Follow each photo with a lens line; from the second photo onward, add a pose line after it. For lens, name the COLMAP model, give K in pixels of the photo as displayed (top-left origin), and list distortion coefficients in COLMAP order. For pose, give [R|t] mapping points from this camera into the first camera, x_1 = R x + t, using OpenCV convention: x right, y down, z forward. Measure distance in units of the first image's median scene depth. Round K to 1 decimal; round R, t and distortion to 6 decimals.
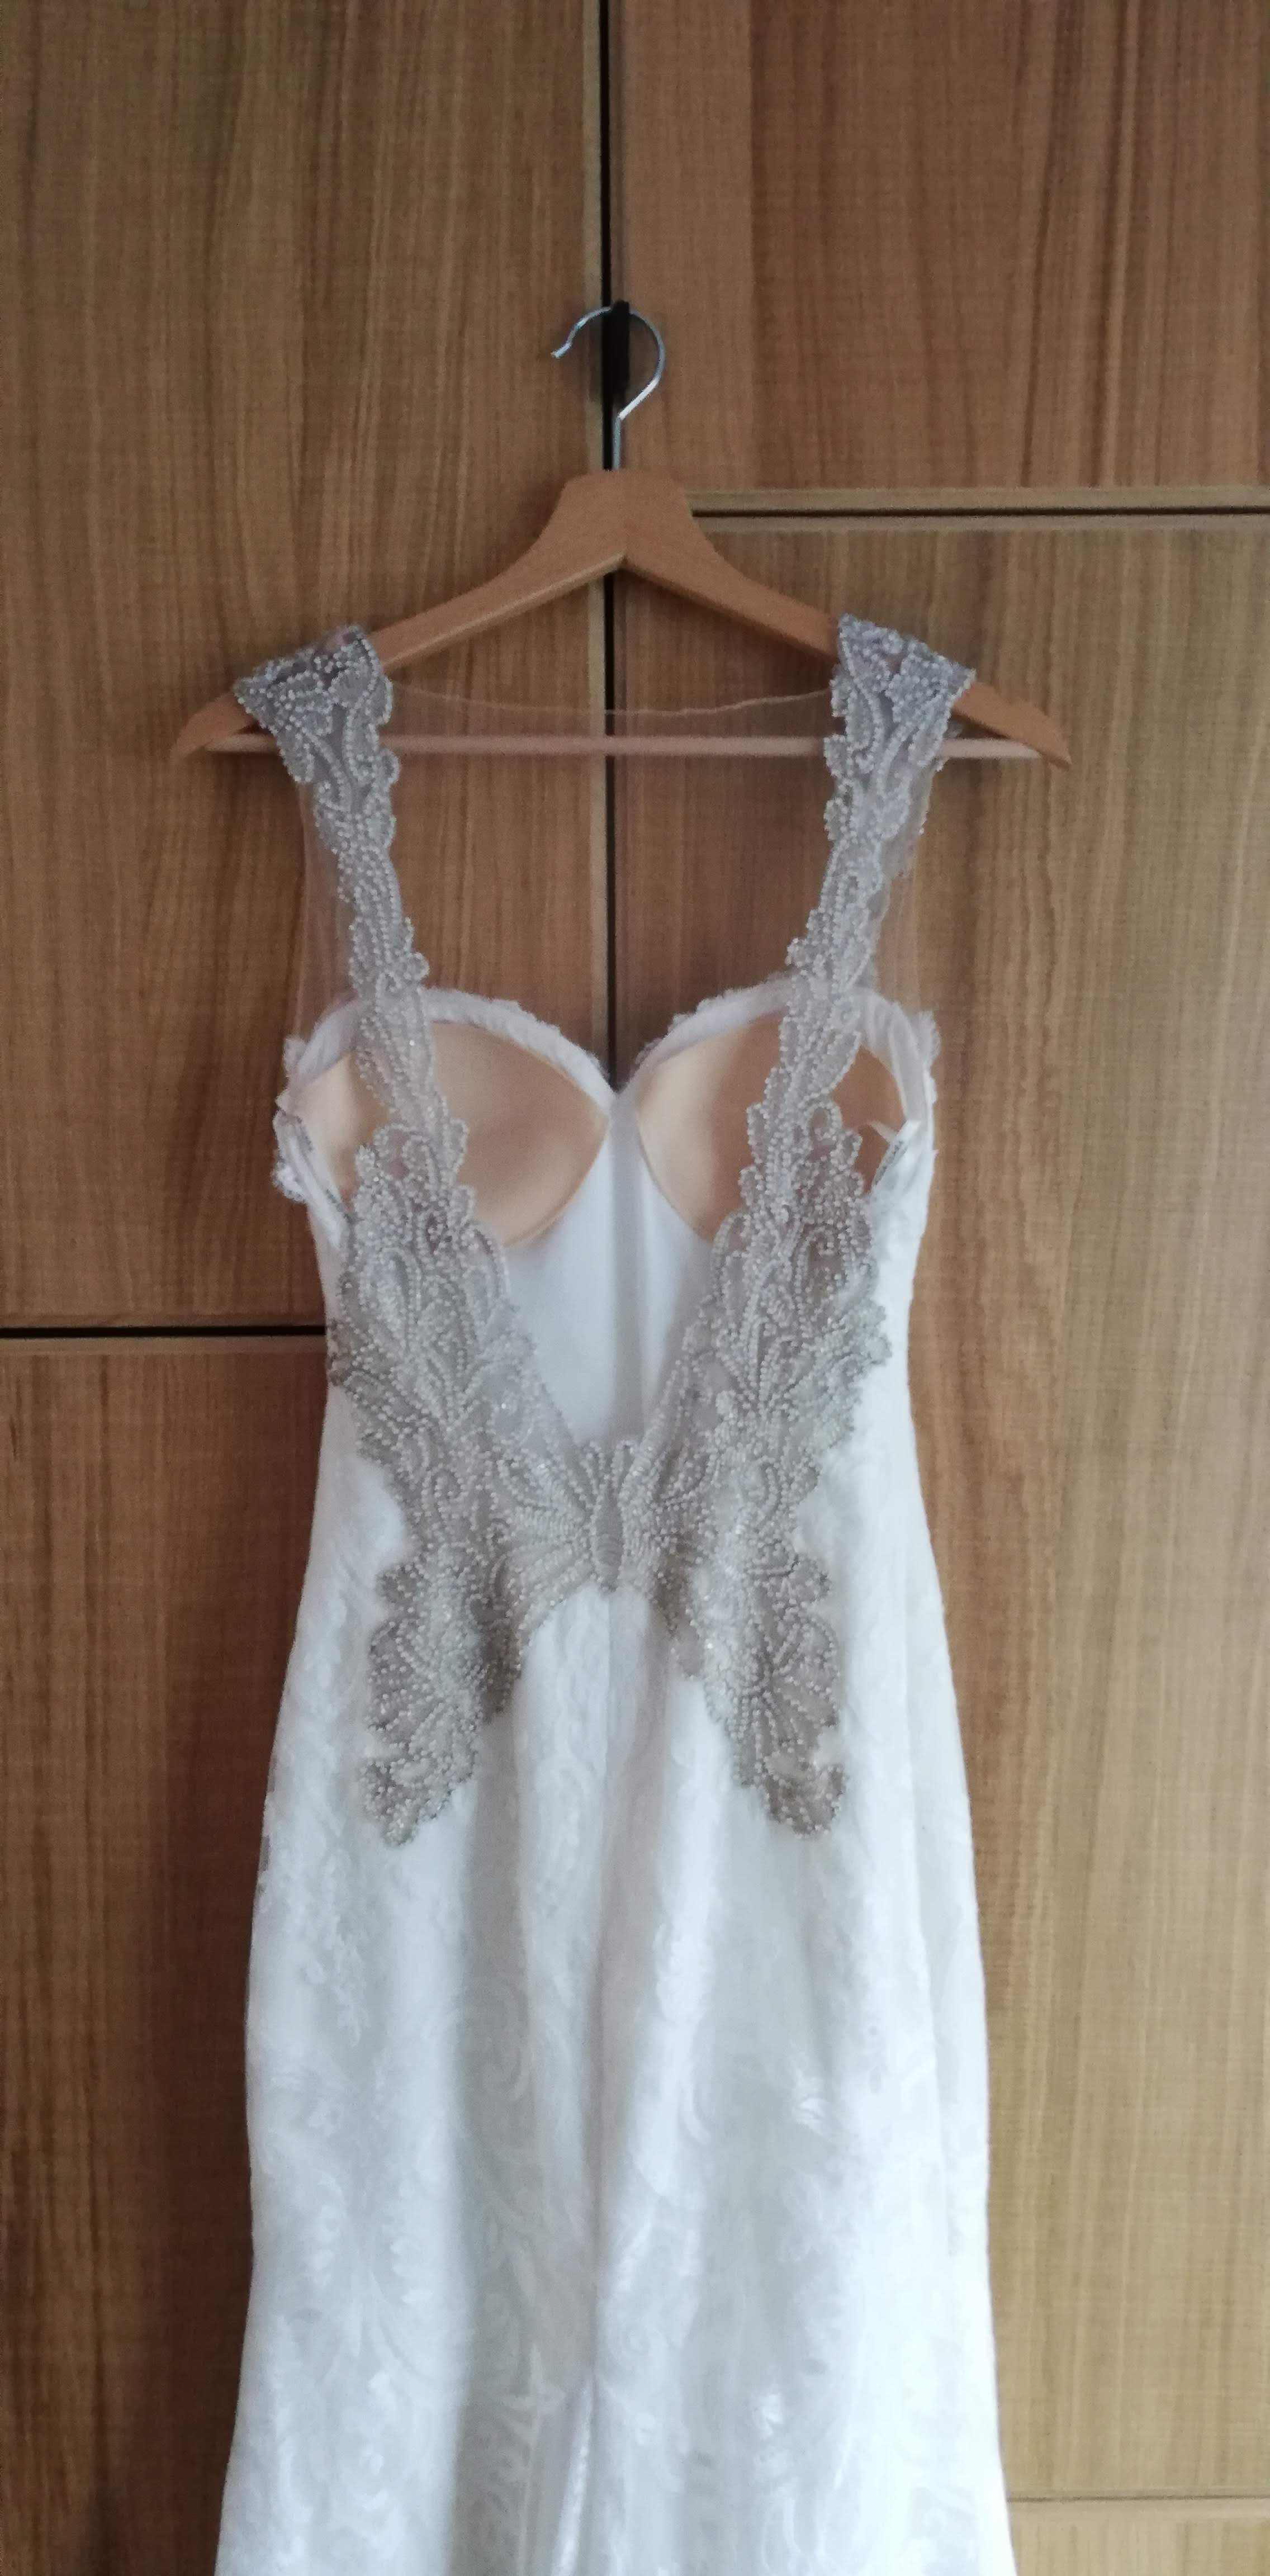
lens RADIAL K [[1897.0, 0, 625.6], [0, 1897.0, 1286.8], [0, 0, 1]] dist [0.009430, -0.013429]
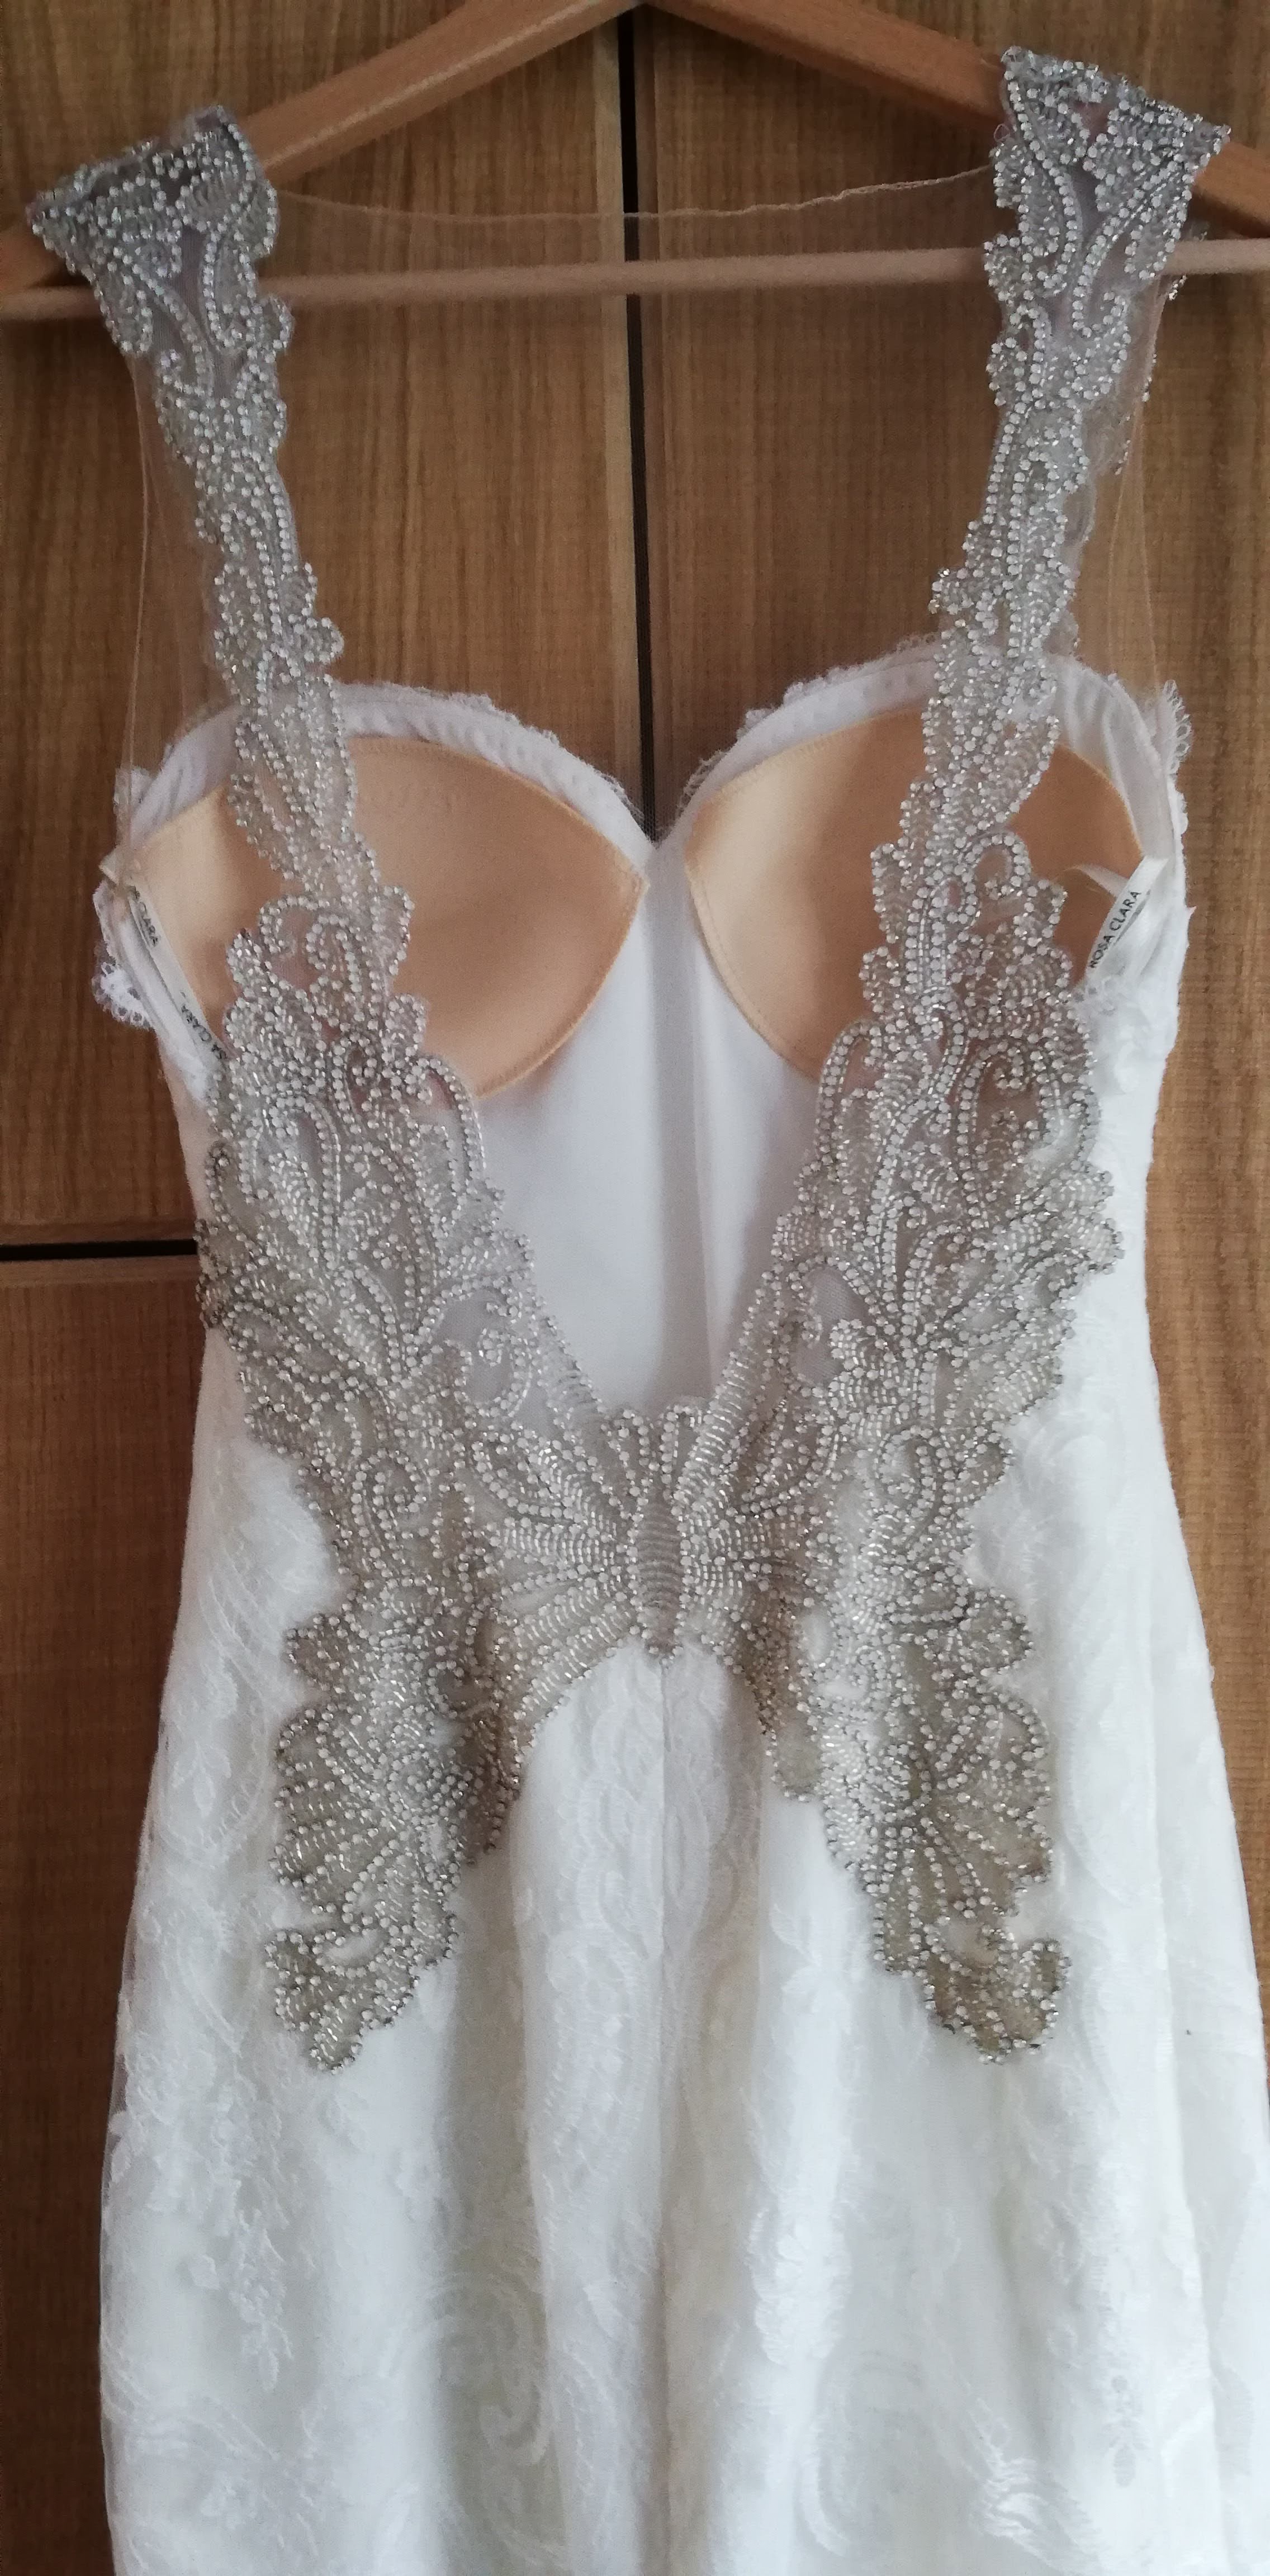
lens RADIAL K [[1897.0, 0, 642.5], [0, 1897.0, 1293.0], [0, 0, 1]] dist [0.009430, -0.013429]
pose [[0.999310, -0.023199, -0.029011, 0.005670], [0.023519, 0.999666, 0.010728, 0.037564], [0.028752, -0.011403, 0.999522, 0.388763]]
